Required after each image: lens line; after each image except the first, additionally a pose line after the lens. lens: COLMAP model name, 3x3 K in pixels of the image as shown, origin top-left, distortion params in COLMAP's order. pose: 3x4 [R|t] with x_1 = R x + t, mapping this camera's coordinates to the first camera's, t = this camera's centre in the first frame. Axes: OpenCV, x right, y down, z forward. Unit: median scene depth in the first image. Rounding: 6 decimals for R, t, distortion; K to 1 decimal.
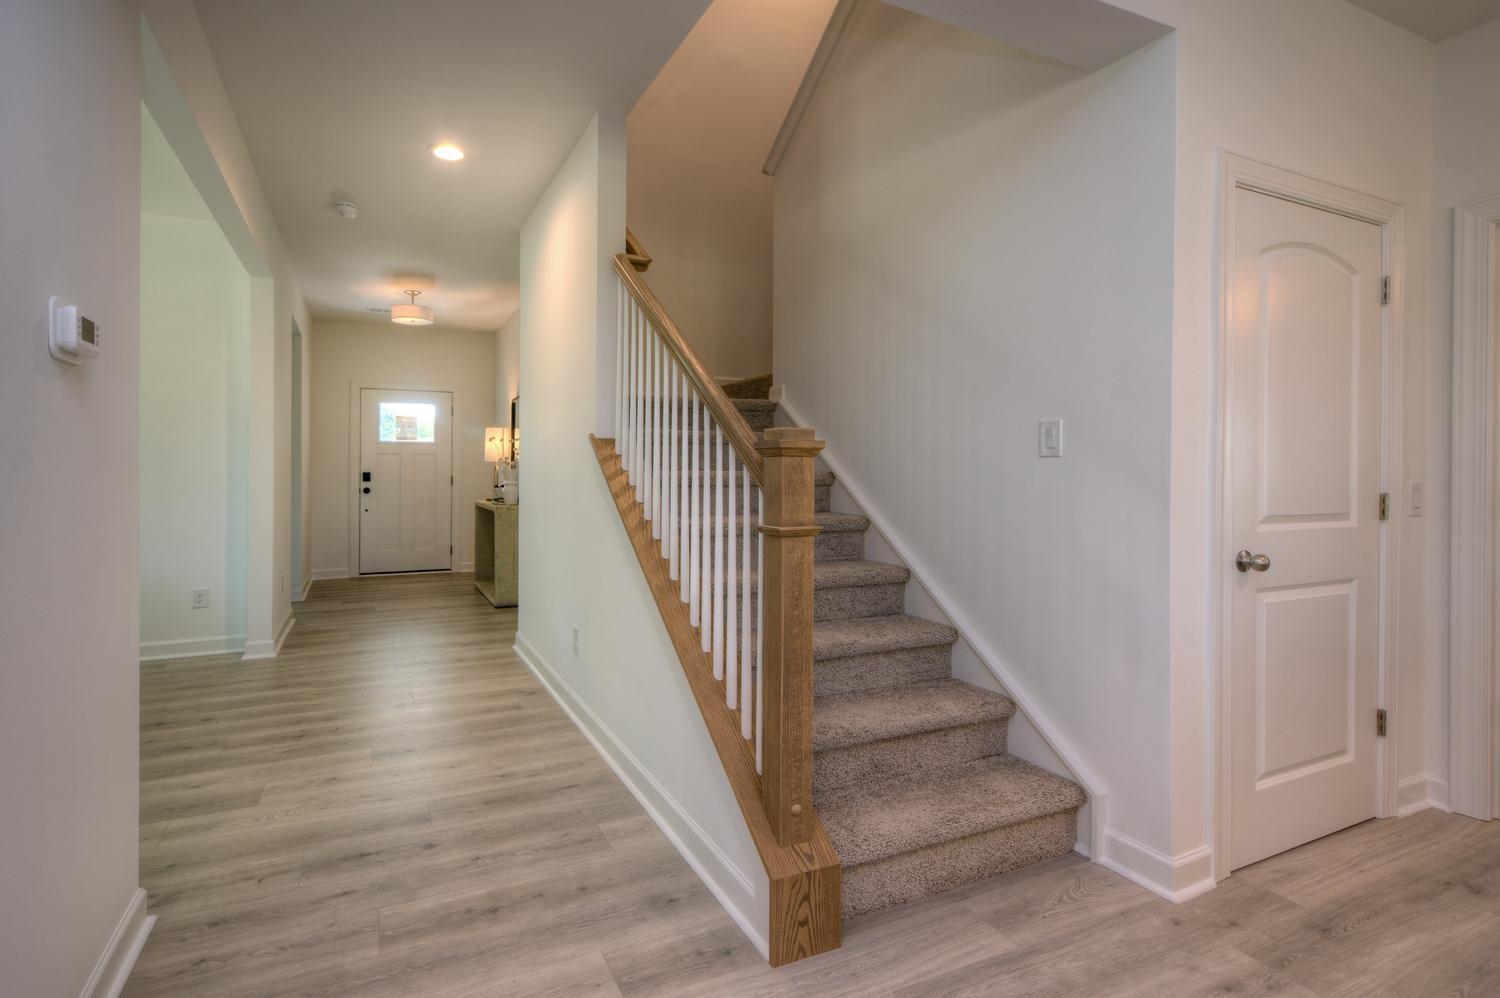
lens RADIAL K [[729.2, 0, 753.4], [0, 729.2, 447.8], [0, 0, 1]] dist [-0.001163, 0.000133]
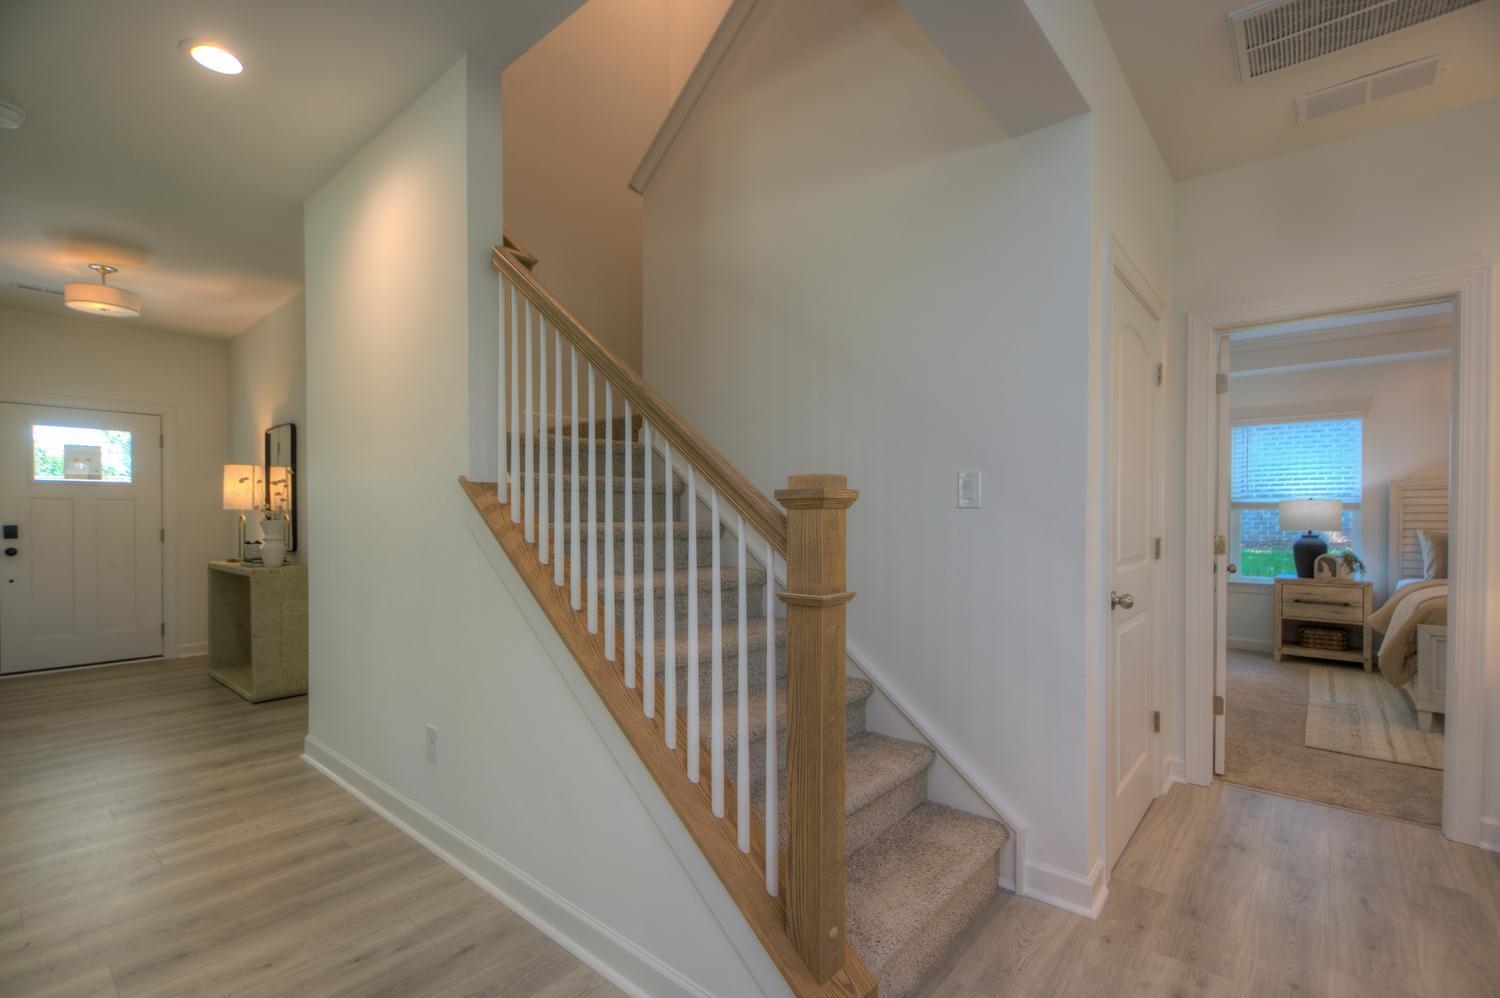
lens RADIAL K [[662.9, 0, 748.2], [0, 662.9, 506.6], [0, 0, 1]] dist [0.002164, -0.000069]
pose [[0.916856, 0.002948, 0.399208, -0.224761], [-0.009936, 0.999831, 0.015437, -0.000698], [-0.399095, -0.018120, 0.916730, 0.238980]]
